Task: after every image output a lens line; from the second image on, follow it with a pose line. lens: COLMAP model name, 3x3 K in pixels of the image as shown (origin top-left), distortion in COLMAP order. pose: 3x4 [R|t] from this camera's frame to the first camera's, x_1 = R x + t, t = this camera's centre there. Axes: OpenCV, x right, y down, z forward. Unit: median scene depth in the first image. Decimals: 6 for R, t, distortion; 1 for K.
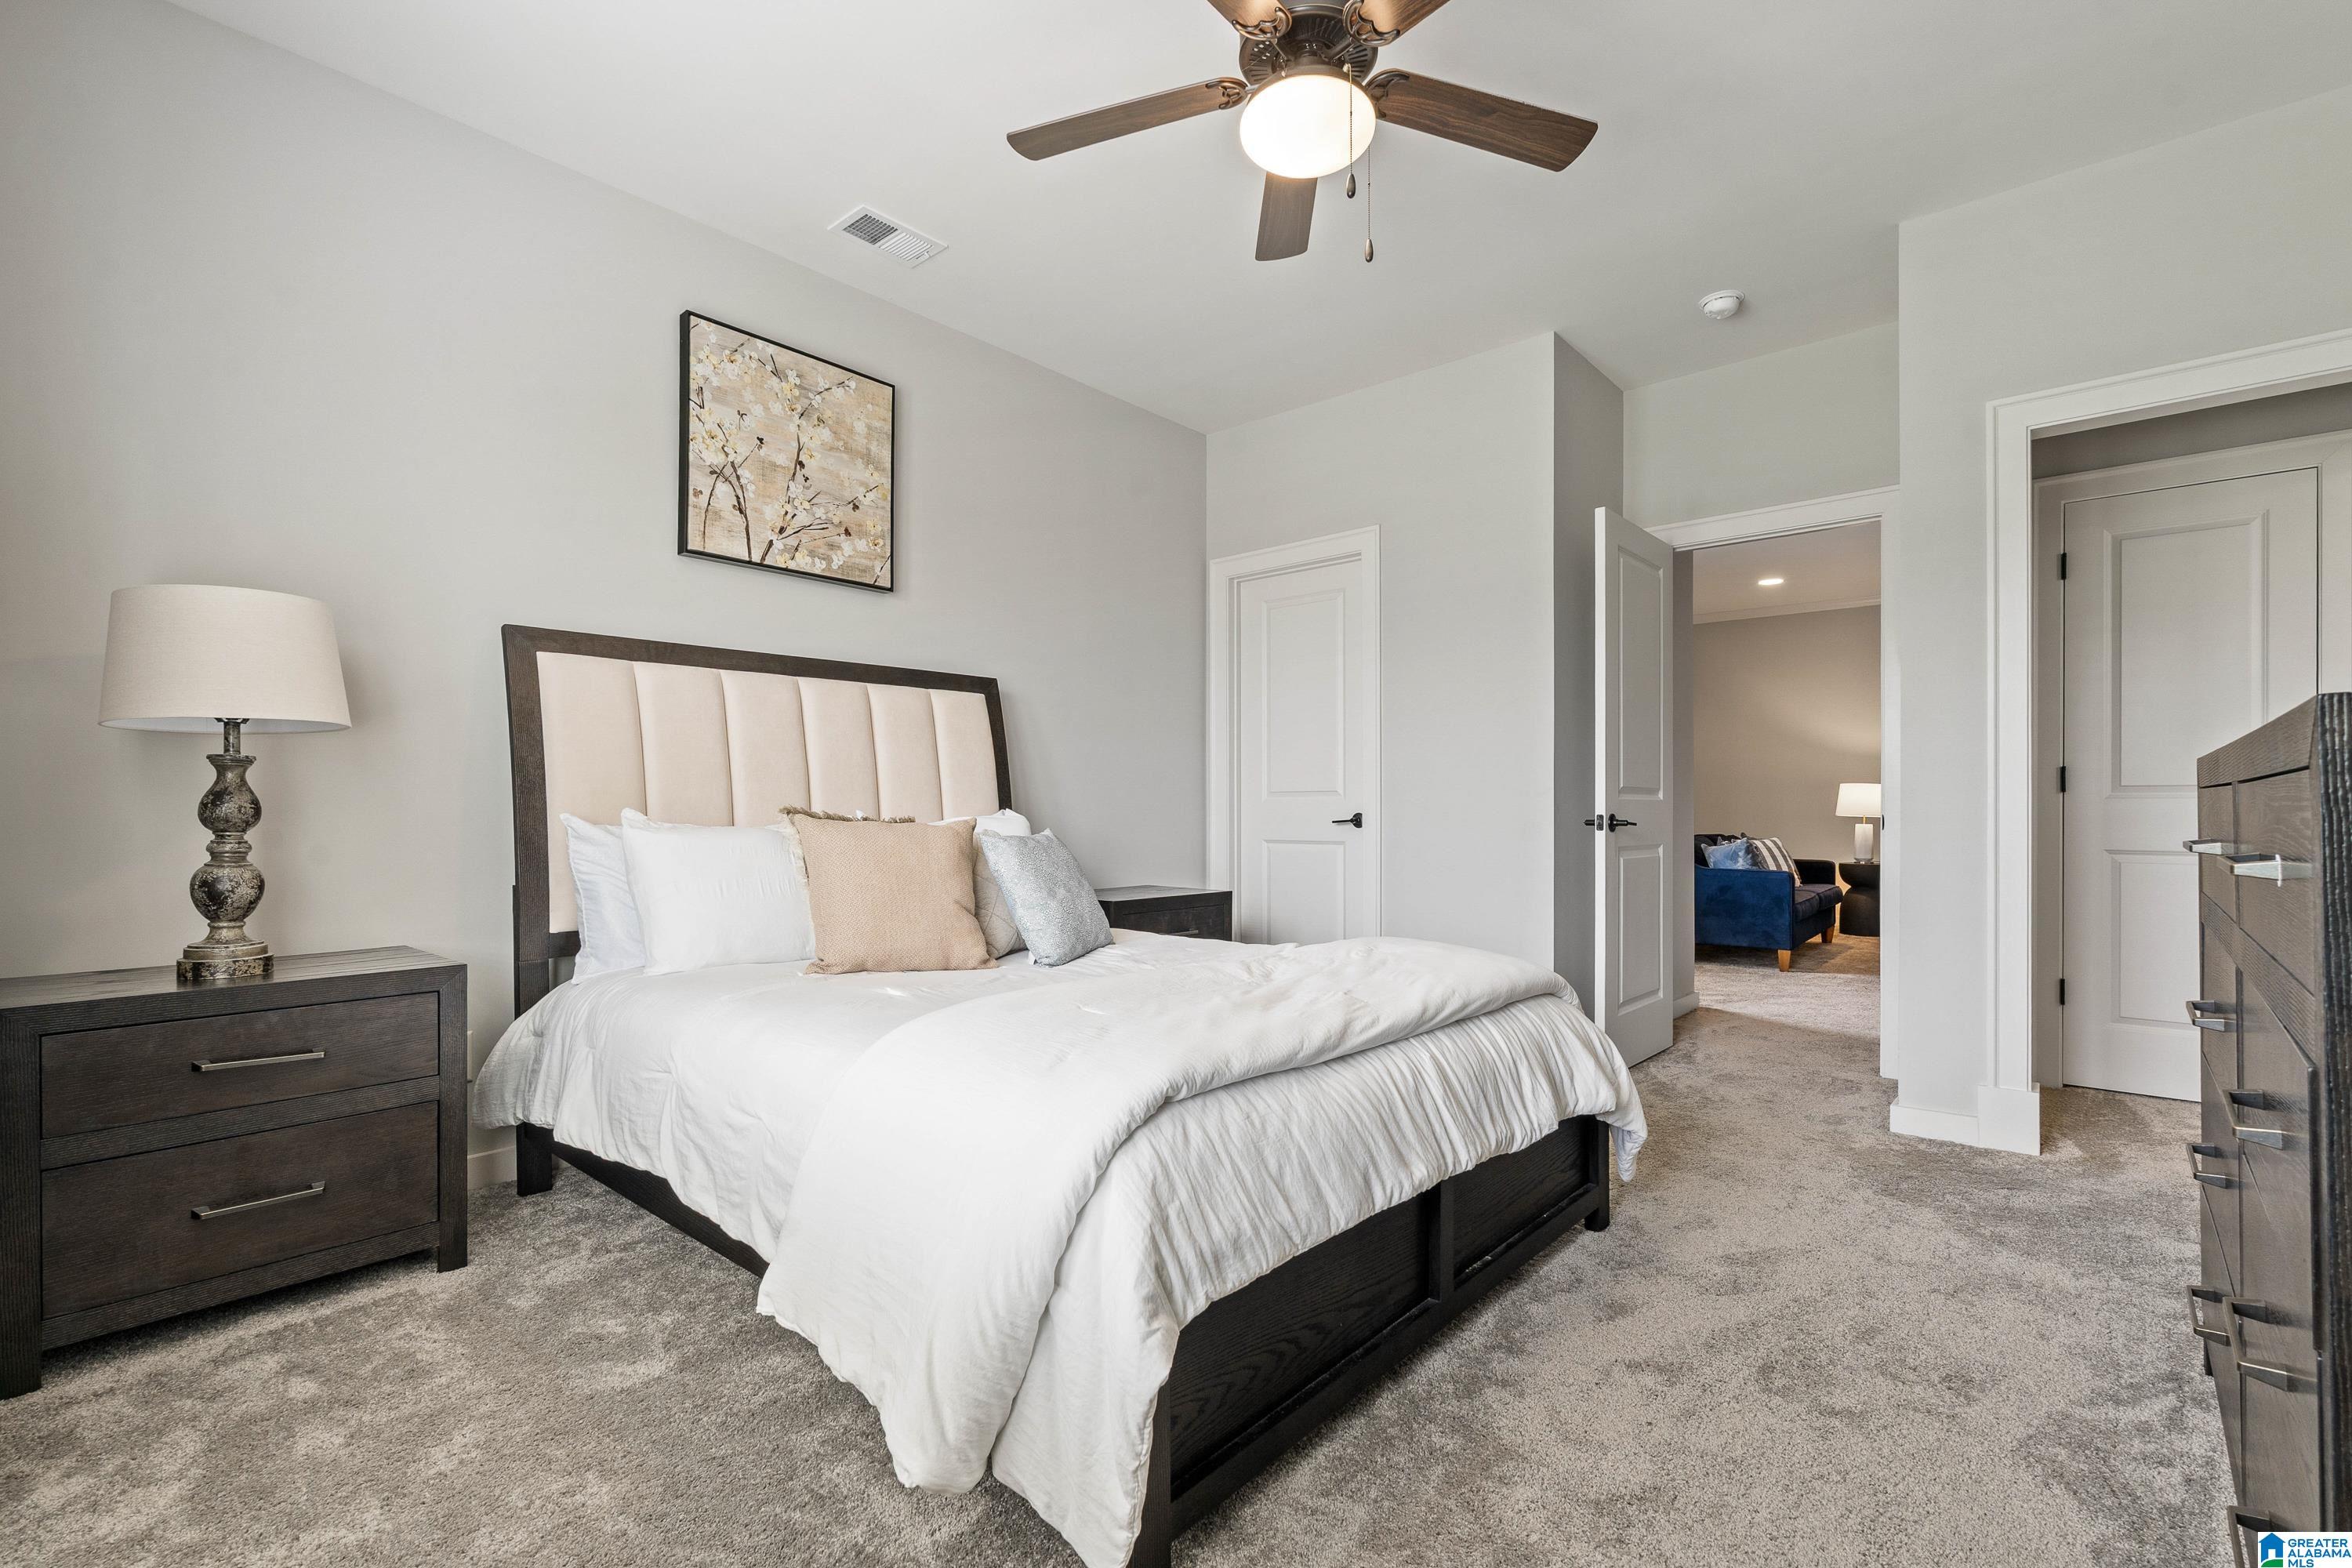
lens RADIAL K [[1051.3, 0, 1177.5], [0, 1051.3, 804.9], [0, 0, 1]] dist [-0.001763, 0.000086]
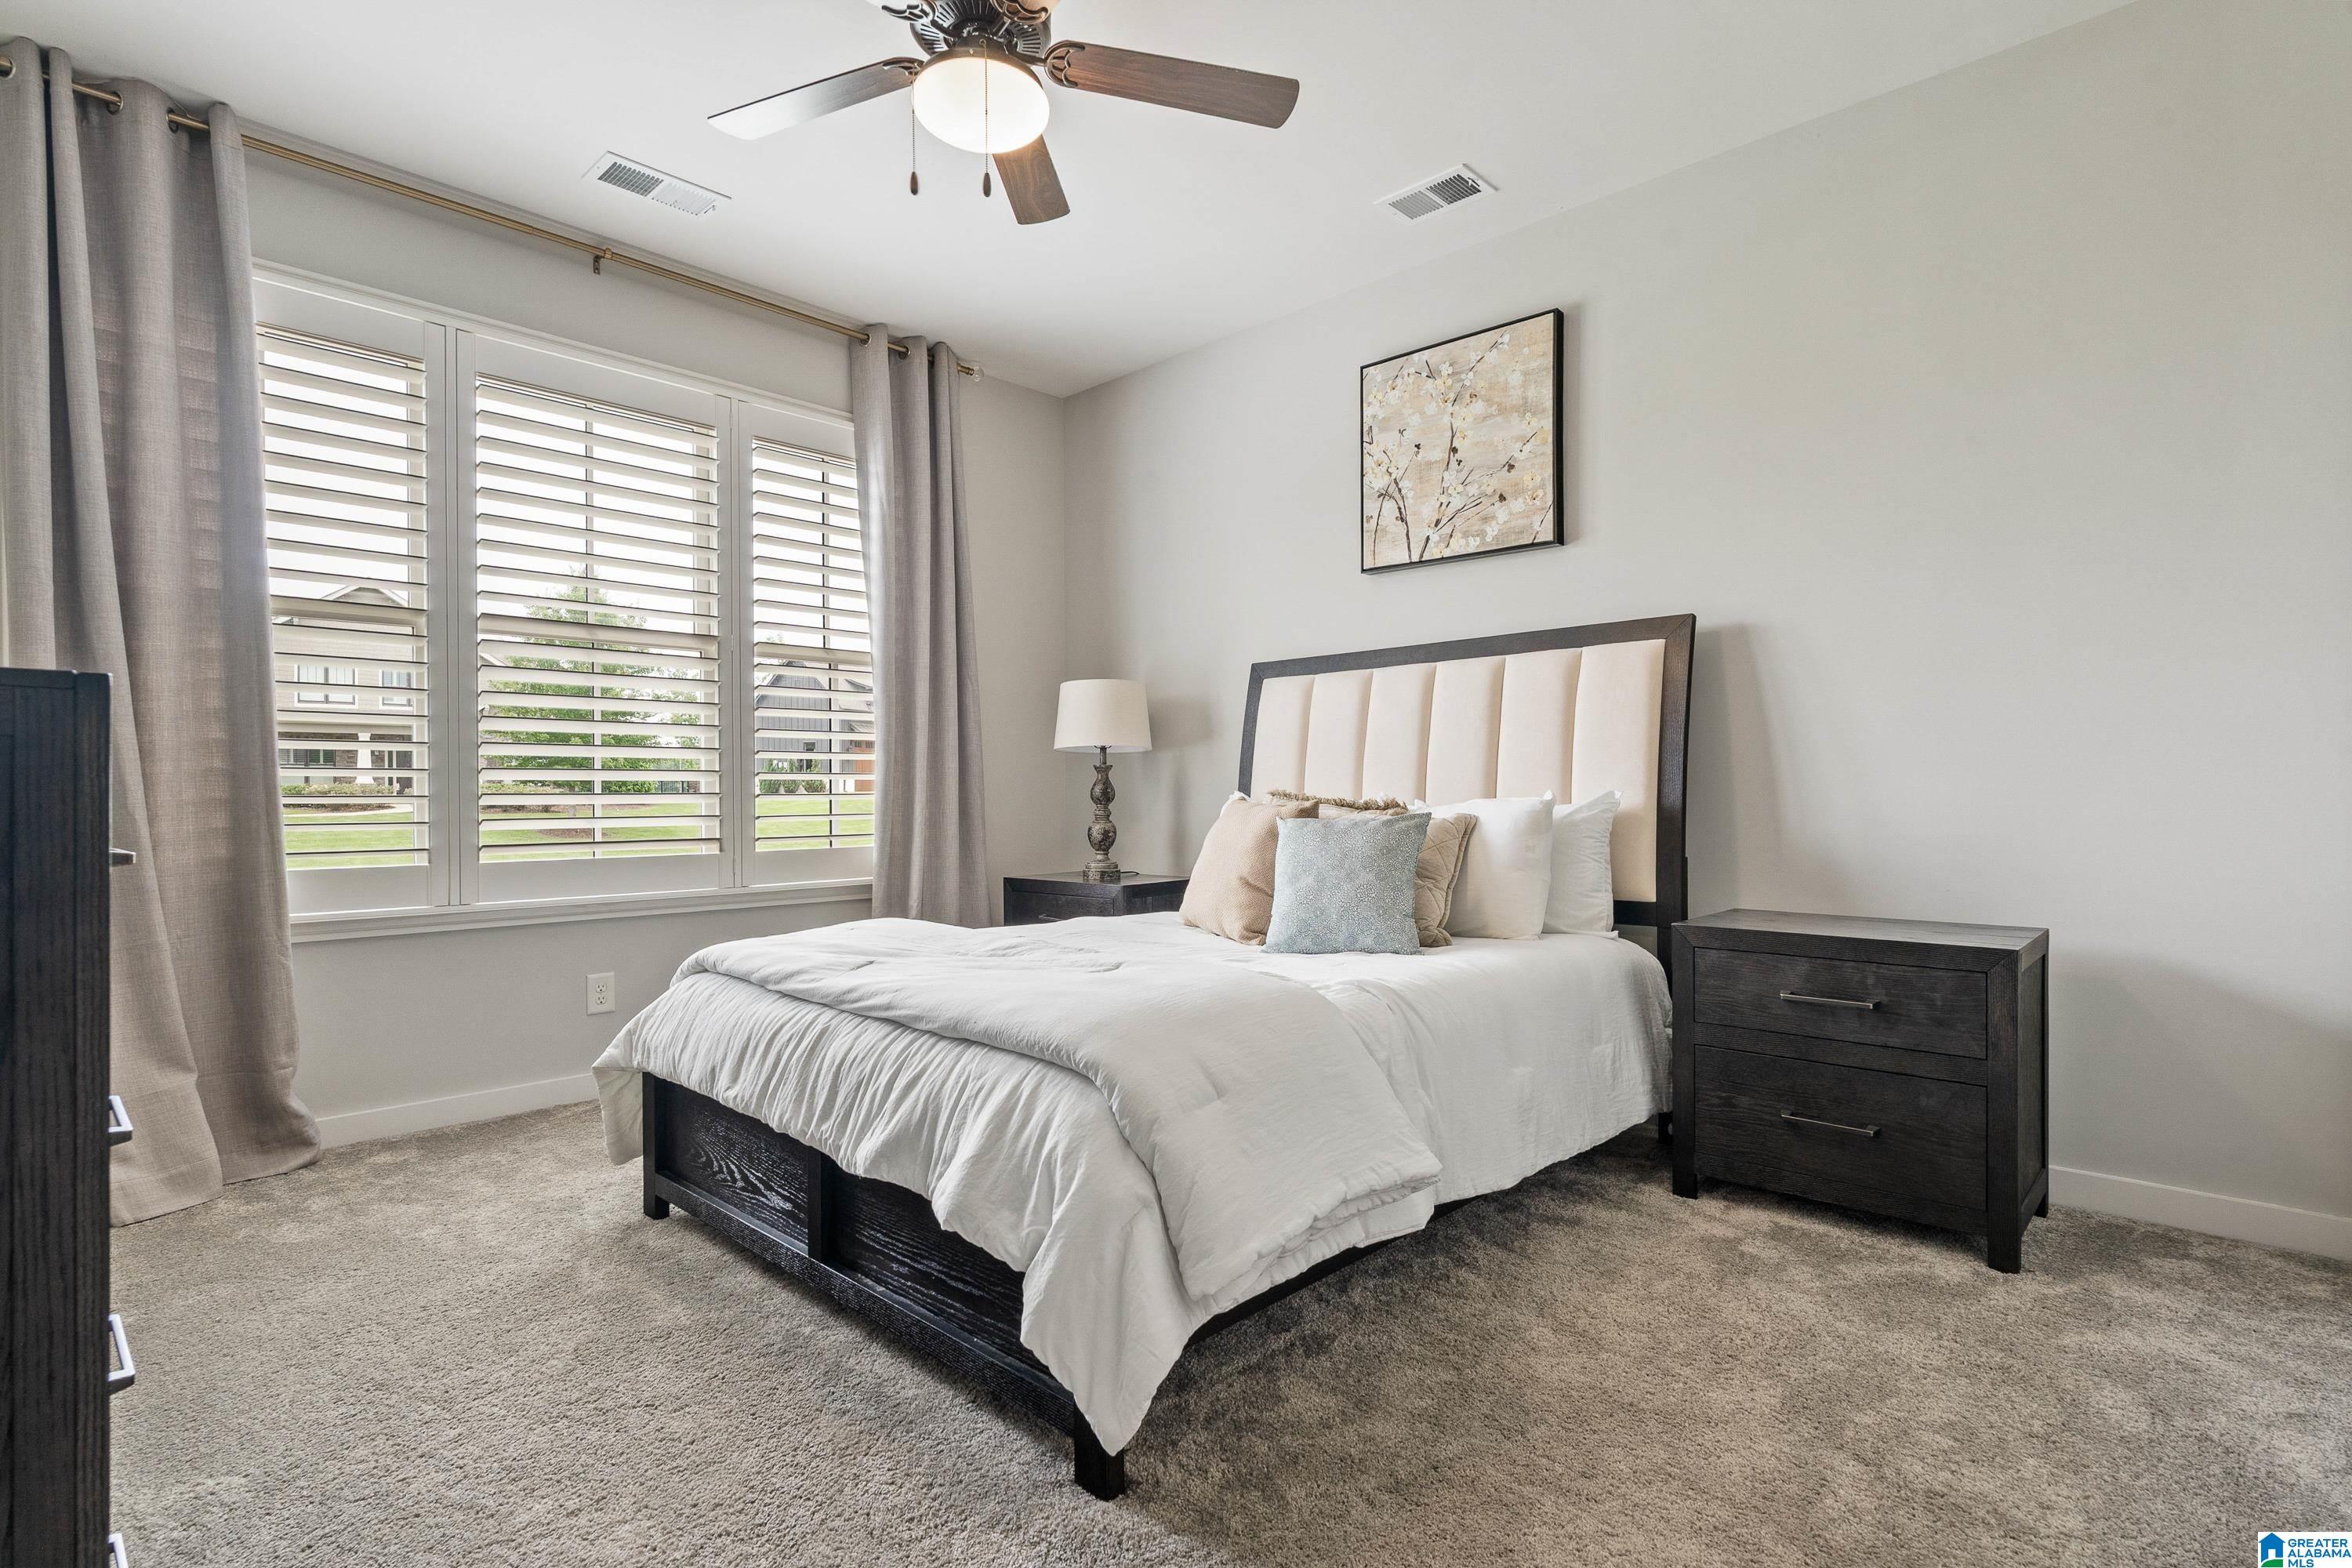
lens RADIAL K [[1160.4, 0, 1176.0], [0, 1160.4, 784.0], [0, 0, 1]] dist [0.000958, 0.000066]
pose [[-0.038286, -0.008092, -0.999234, 0.771804], [0.011523, 0.999897, -0.008539, 0.003804], [0.999200, -0.011841, -0.038189, 0.776329]]
